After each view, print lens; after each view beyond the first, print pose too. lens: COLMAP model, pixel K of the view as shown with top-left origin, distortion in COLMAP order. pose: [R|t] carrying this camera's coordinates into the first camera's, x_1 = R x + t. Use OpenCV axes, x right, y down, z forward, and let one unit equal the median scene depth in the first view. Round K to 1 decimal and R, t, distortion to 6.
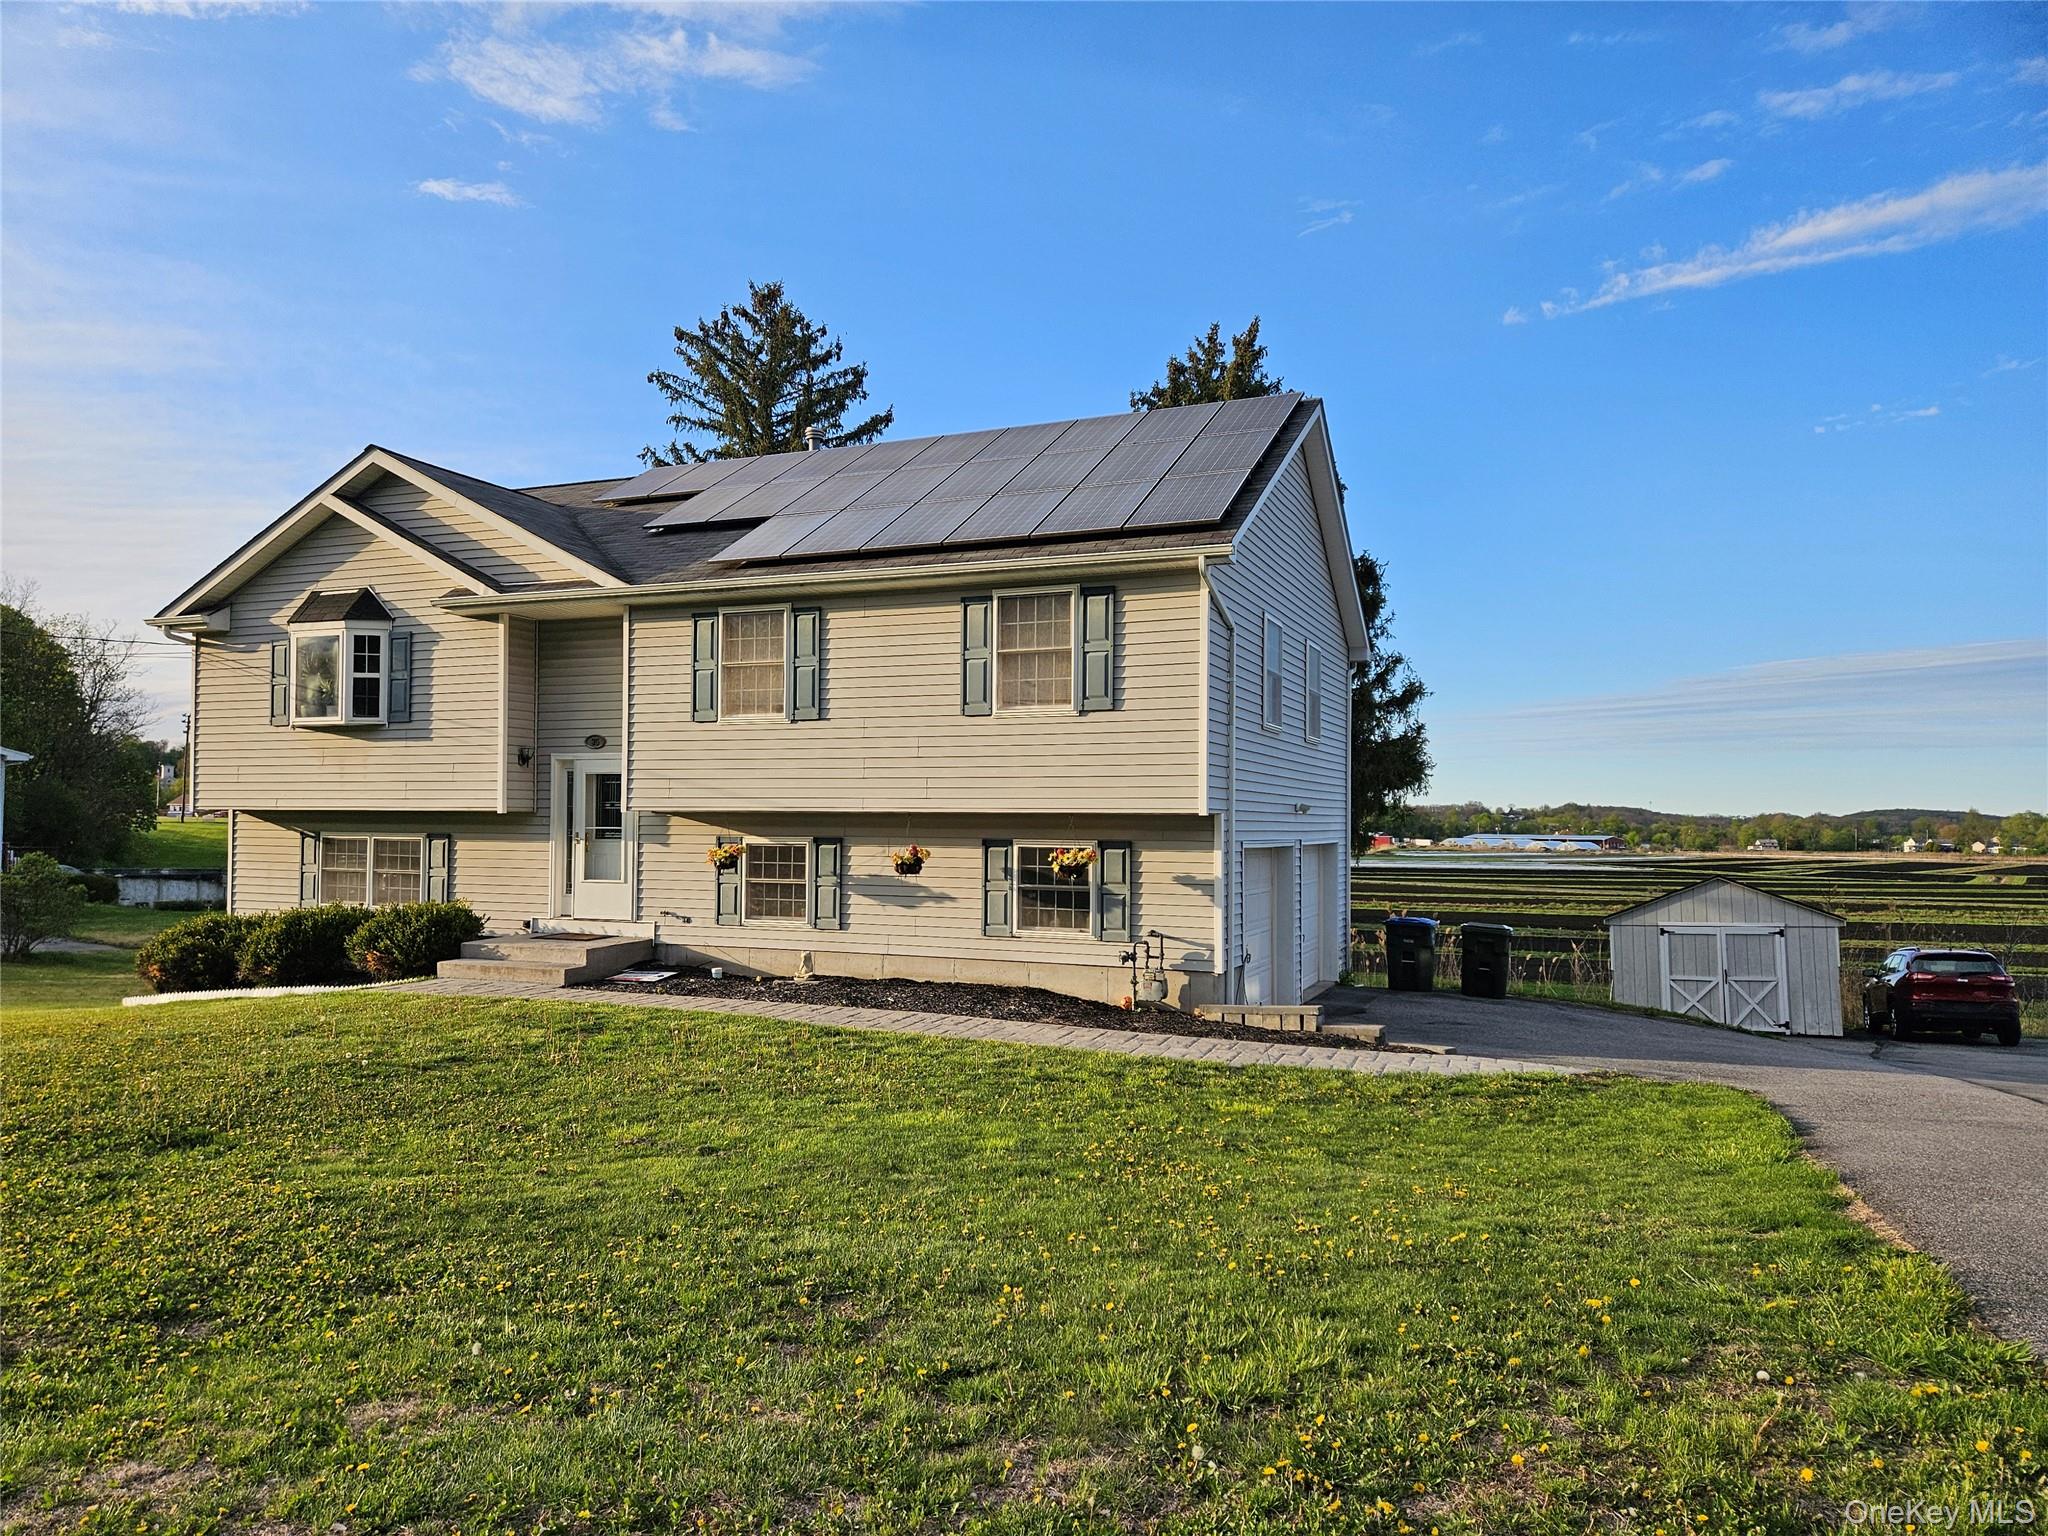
lens RADIAL K [[1373.3, 0, 1011.5], [0, 1373.3, 764.8], [0, 0, 1]] dist [0.069448, -0.043730]
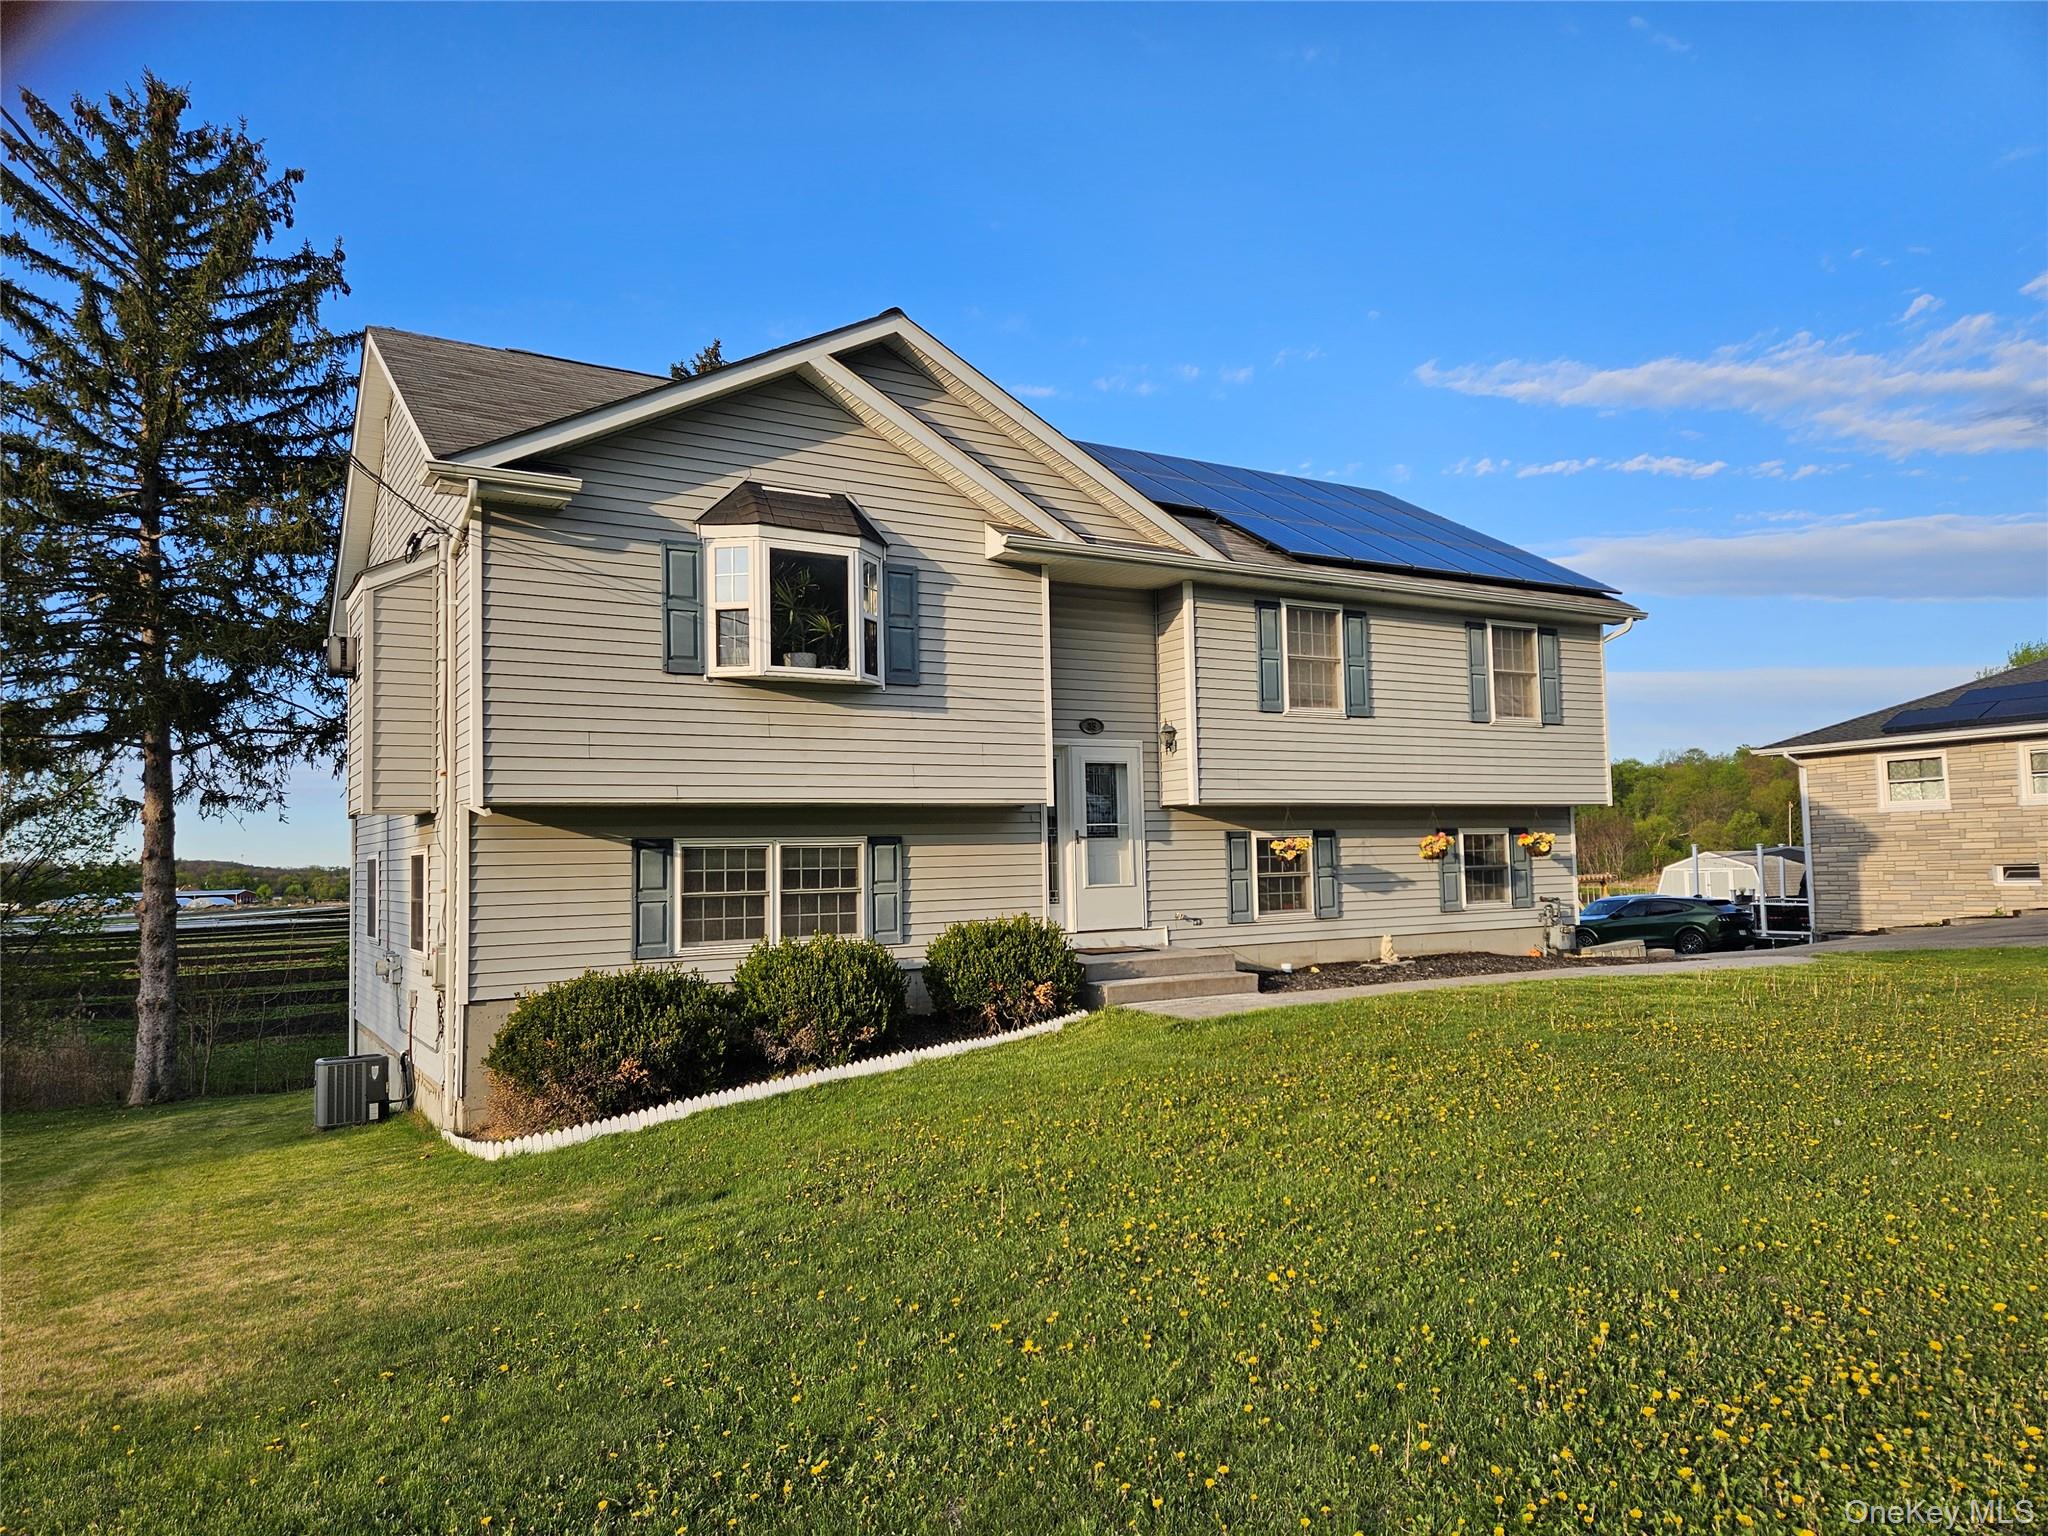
lens RADIAL K [[1373.3, 0, 1021.2], [0, 1373.3, 755.5], [0, 0, 1]] dist [0.069448, -0.043730]
pose [[0.565120, 0.041255, 0.823977, -1.085713], [-0.004689, 0.998893, -0.046797, 0.044222], [-0.824996, 0.022582, 0.564688, 0.575848]]
